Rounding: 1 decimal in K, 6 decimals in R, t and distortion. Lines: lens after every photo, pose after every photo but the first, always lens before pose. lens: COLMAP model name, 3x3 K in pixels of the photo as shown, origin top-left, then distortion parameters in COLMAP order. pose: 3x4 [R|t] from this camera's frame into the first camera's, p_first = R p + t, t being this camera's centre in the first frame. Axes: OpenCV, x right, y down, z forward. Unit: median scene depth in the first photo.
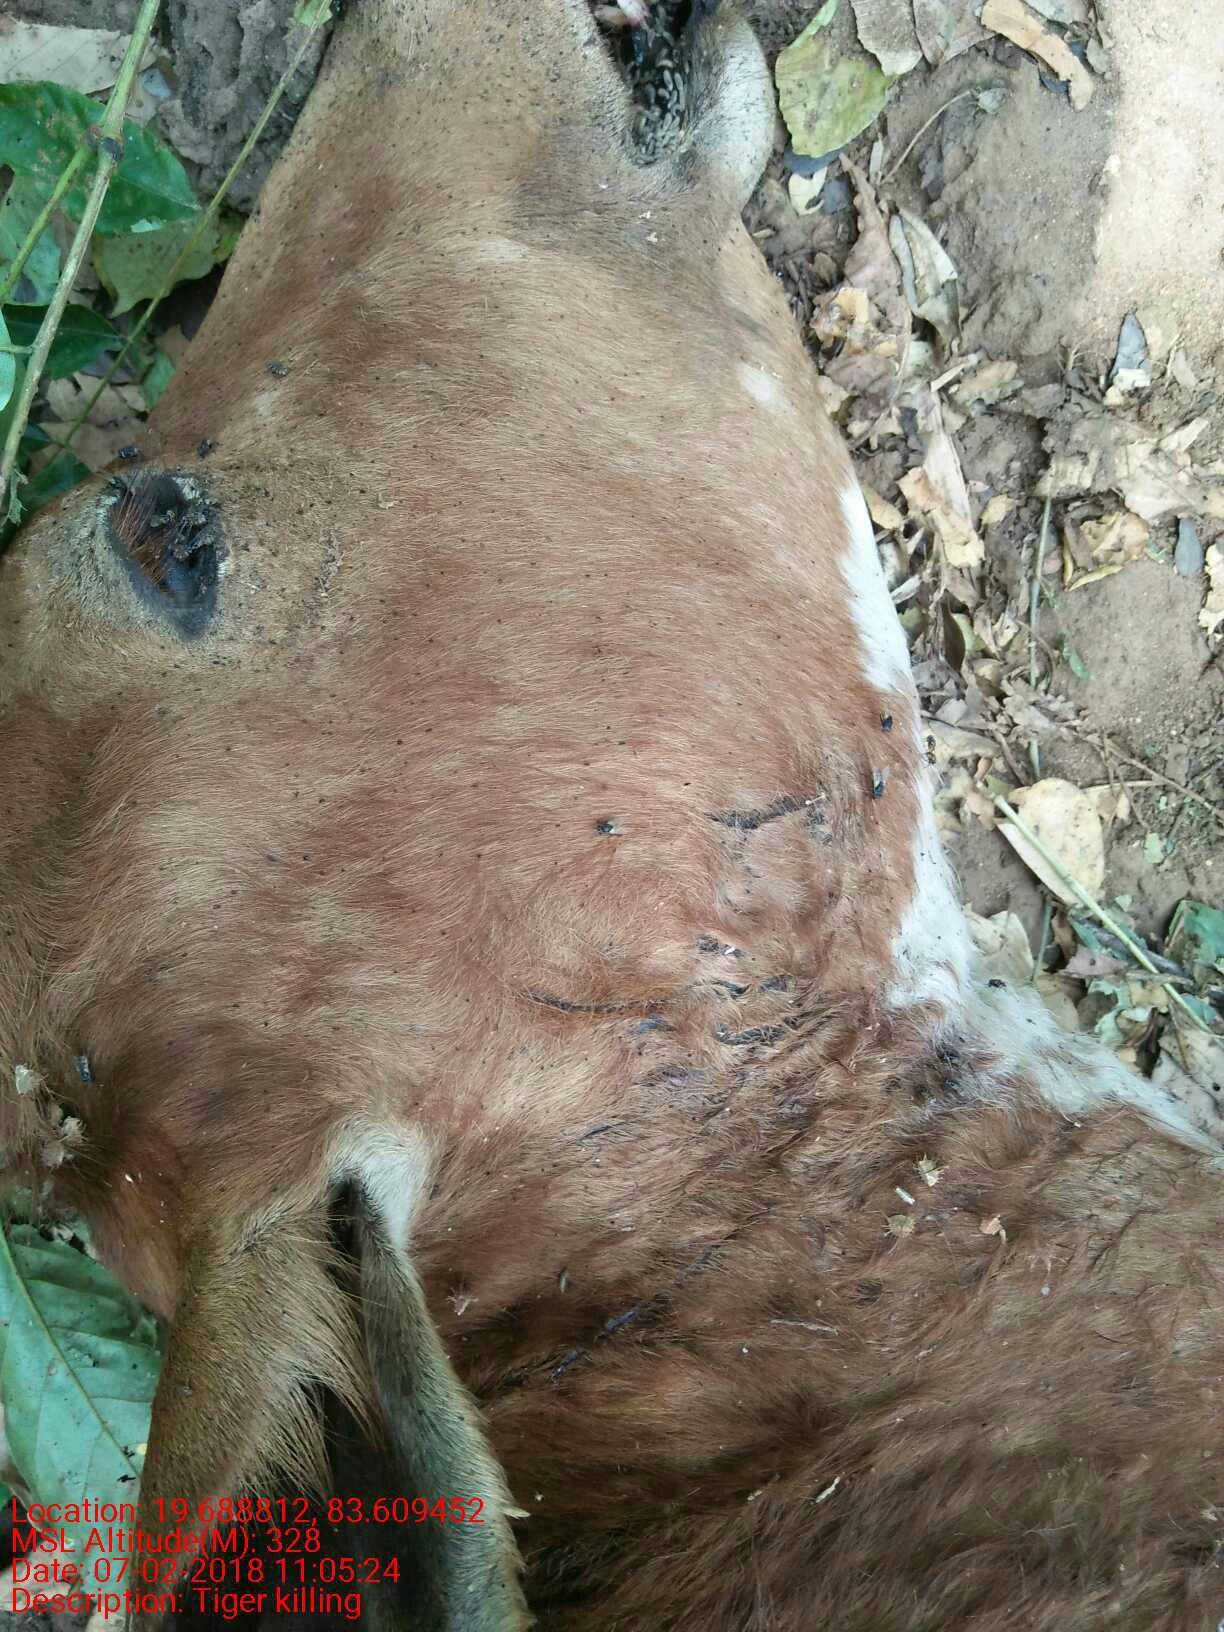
lens RADIAL K [[1315.2, 0, 629.8], [0, 1315.2, 814.1], [0, 0, 1]] dist [0.034011, -0.009076]
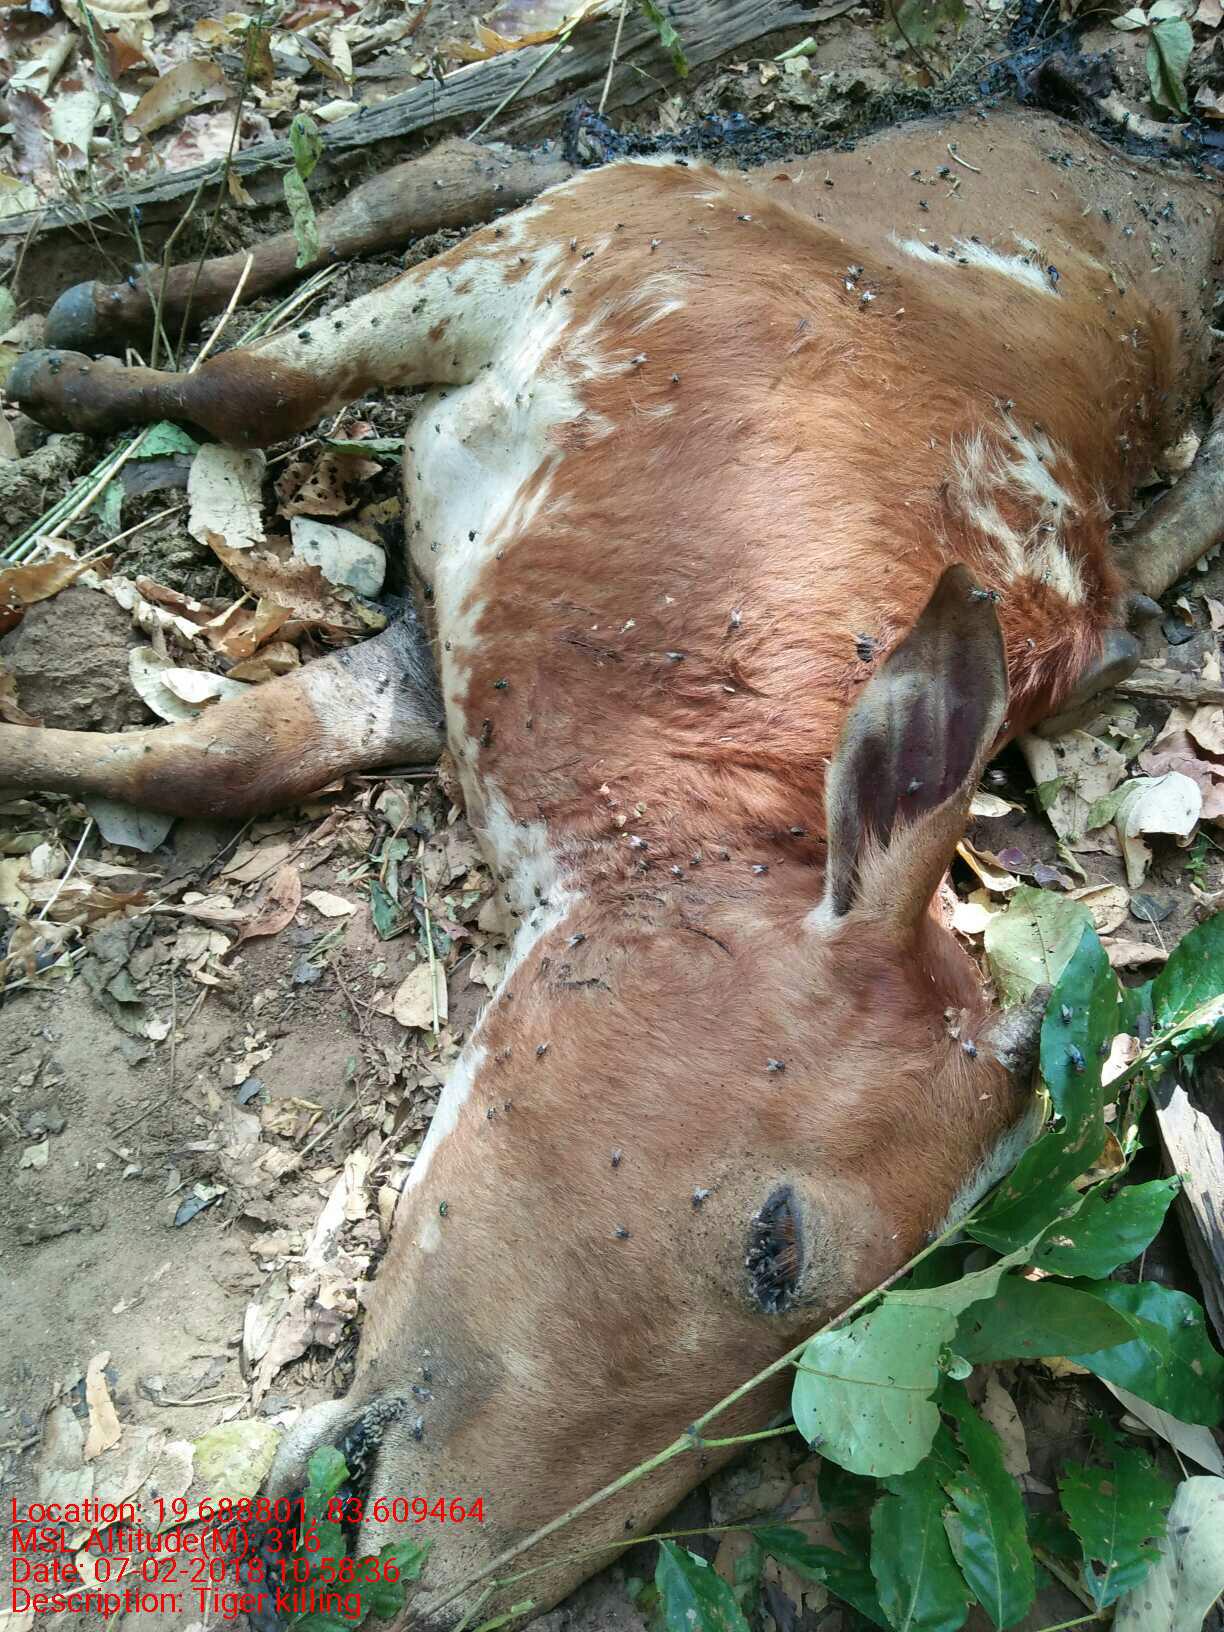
lens RADIAL K [[1315.2, 0, 629.8], [0, 1315.2, 814.1], [0, 0, 1]] dist [0.034011, -0.009076]
pose [[-0.842187, -0.459607, 0.281927, -0.272724], [0.537451, -0.673671, 0.507261, -0.547641], [-0.043215, 0.578731, 0.814373, -0.534668]]
